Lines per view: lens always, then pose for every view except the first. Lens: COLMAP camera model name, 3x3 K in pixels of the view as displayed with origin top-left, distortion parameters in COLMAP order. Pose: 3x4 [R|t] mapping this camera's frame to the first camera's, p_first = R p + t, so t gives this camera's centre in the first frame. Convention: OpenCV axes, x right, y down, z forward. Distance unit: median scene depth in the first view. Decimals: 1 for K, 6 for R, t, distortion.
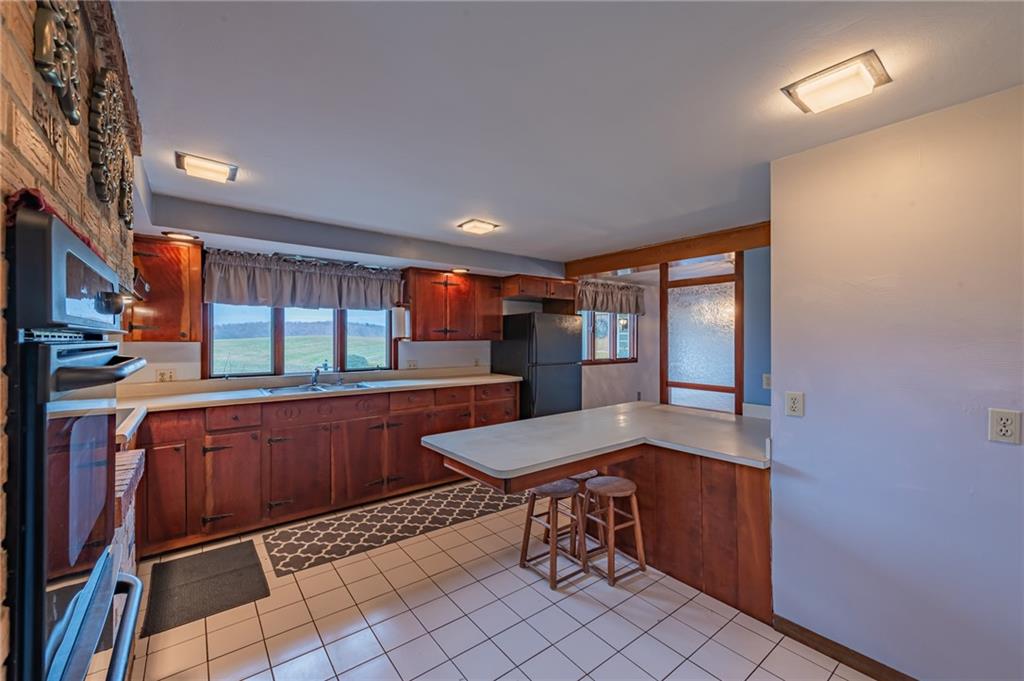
lens RADIAL K [[406.4, 0, 511.6], [0, 406.4, 337.0], [0, 0, 1]] dist [0.010746, -0.000081]
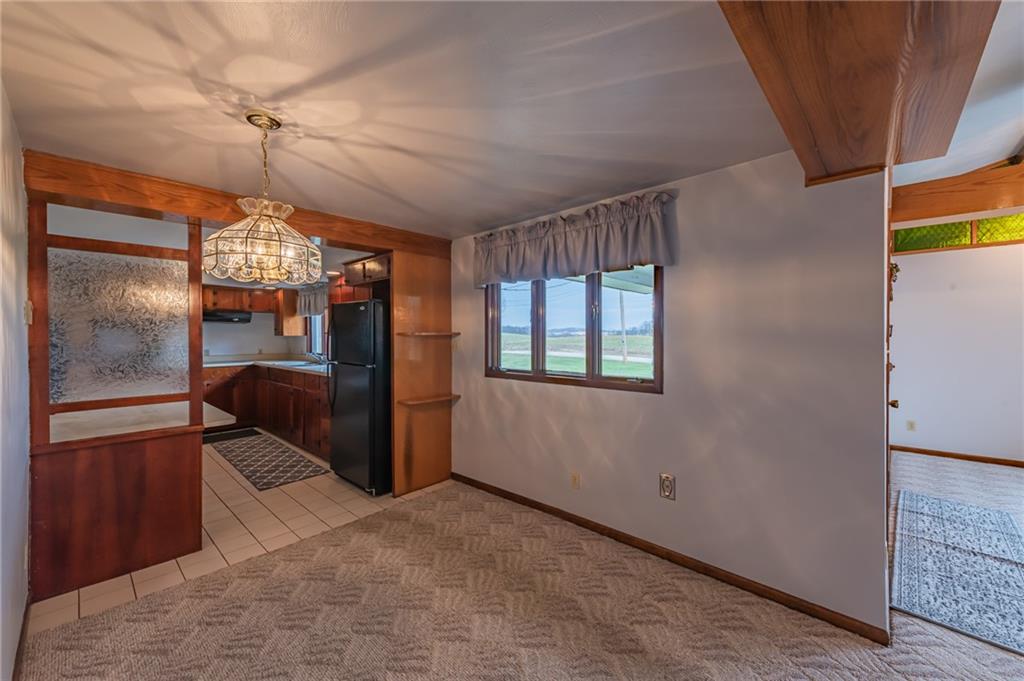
lens RADIAL K [[406.4, 0, 516.2], [0, 406.4, 339.7], [0, 0, 1]] dist [0.010746, -0.000081]
pose [[0.172149, 0.004283, -0.985062, 1.501622], [0.000187, 0.999990, 0.004381, 0.023108], [0.985071, -0.000938, 0.172147, 1.822033]]
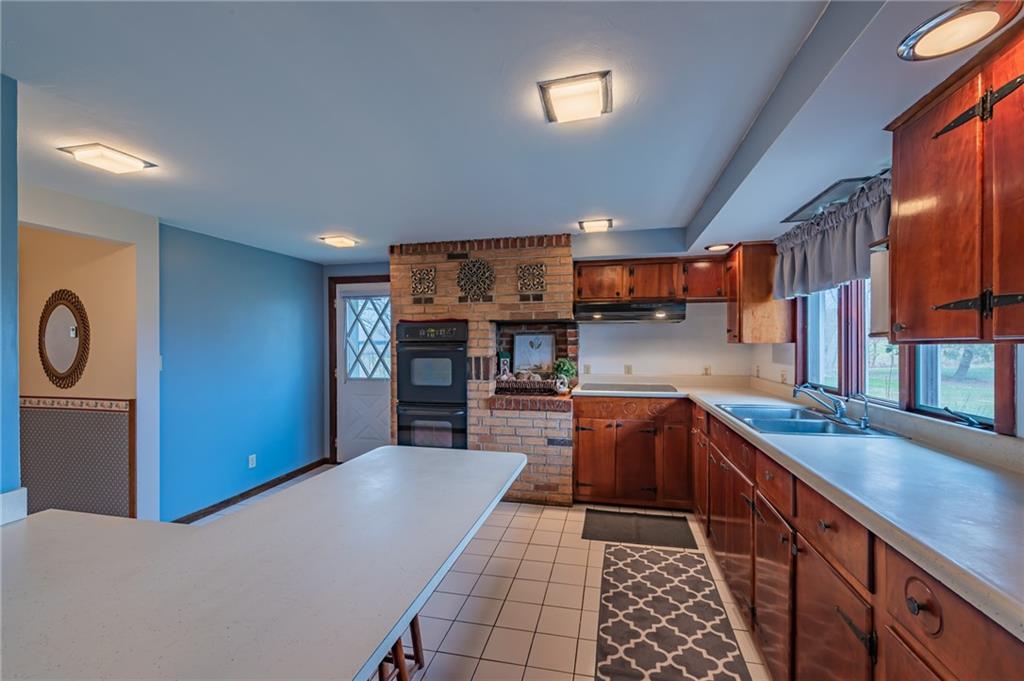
lens RADIAL K [[406.4, 0, 519.1], [0, 406.4, 345.6], [0, 0, 1]] dist [0.010746, -0.000081]
pose [[-0.771511, -0.000818, -0.636216, 0.290845], [-0.001949, 0.999998, 0.001078, 0.018262], [0.636214, 0.002072, -0.771510, 1.426779]]
